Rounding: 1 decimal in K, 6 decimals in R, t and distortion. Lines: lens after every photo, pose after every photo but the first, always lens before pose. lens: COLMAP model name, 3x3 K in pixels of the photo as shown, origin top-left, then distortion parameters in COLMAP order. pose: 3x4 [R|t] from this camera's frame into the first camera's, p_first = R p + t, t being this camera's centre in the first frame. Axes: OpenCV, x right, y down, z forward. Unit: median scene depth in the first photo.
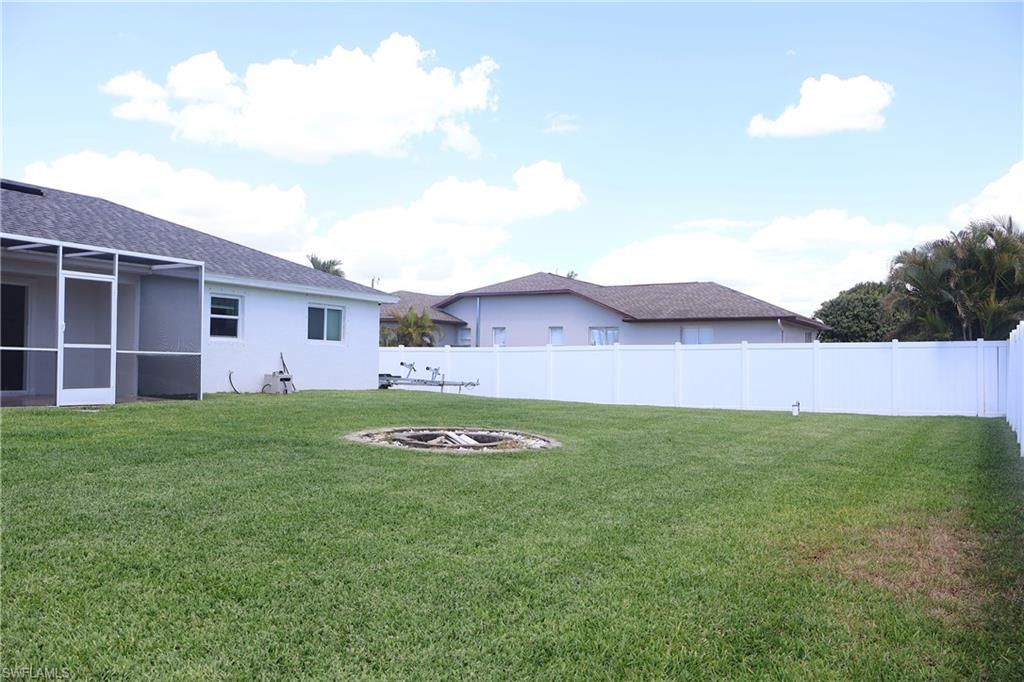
lens RADIAL K [[846.9, 0, 512.0], [0, 846.9, 341.0], [0, 0, 1]] dist [-0.008938, 0.004272]
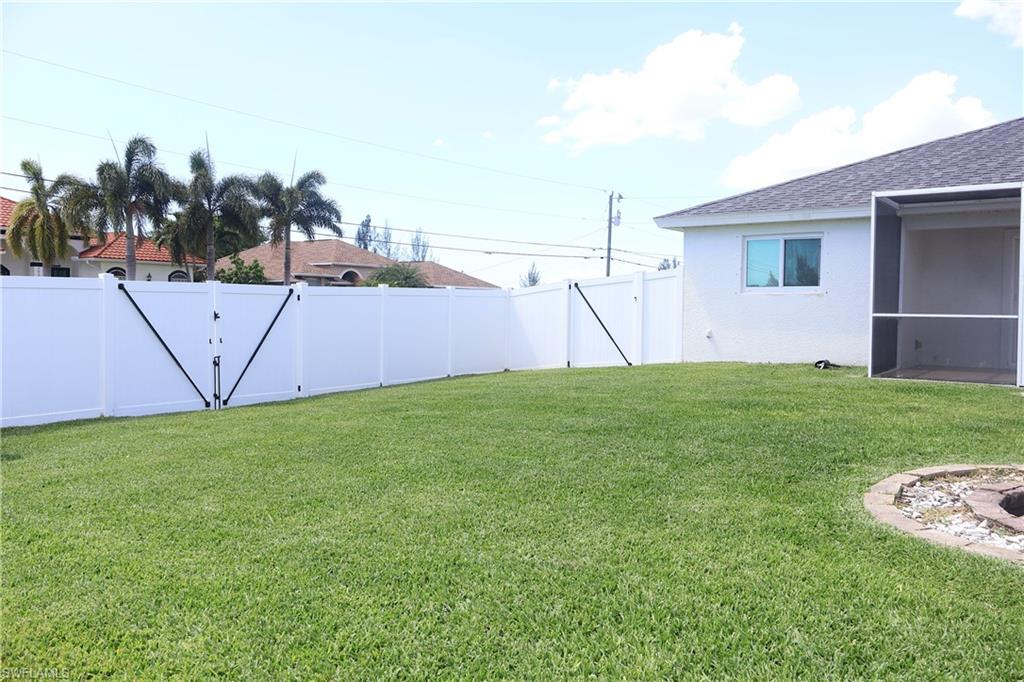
lens RADIAL K [[845.1, 0, 511.1], [0, 845.1, 327.8], [0, 0, 1]] dist [-0.006468, 0.002450]
pose [[-0.135562, -0.015397, -0.990649, 0.309511], [0.011163, 0.999792, -0.017066, 0.027001], [0.990706, -0.013373, -0.135362, 0.585860]]
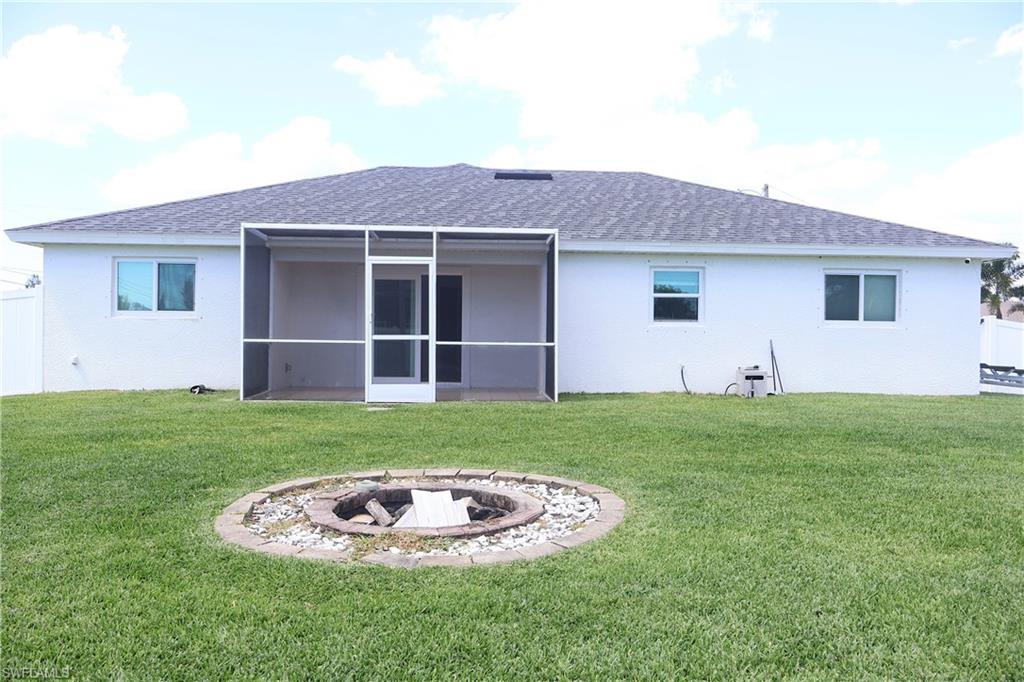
lens RADIAL K [[846.9, 0, 512.0], [0, 846.9, 341.0], [0, 0, 1]] dist [-0.008938, 0.004272]
pose [[0.527730, -0.026621, -0.848995, 0.317528], [0.028209, 0.999507, -0.013805, 0.025049], [0.848944, -0.016664, 0.528220, 0.598003]]
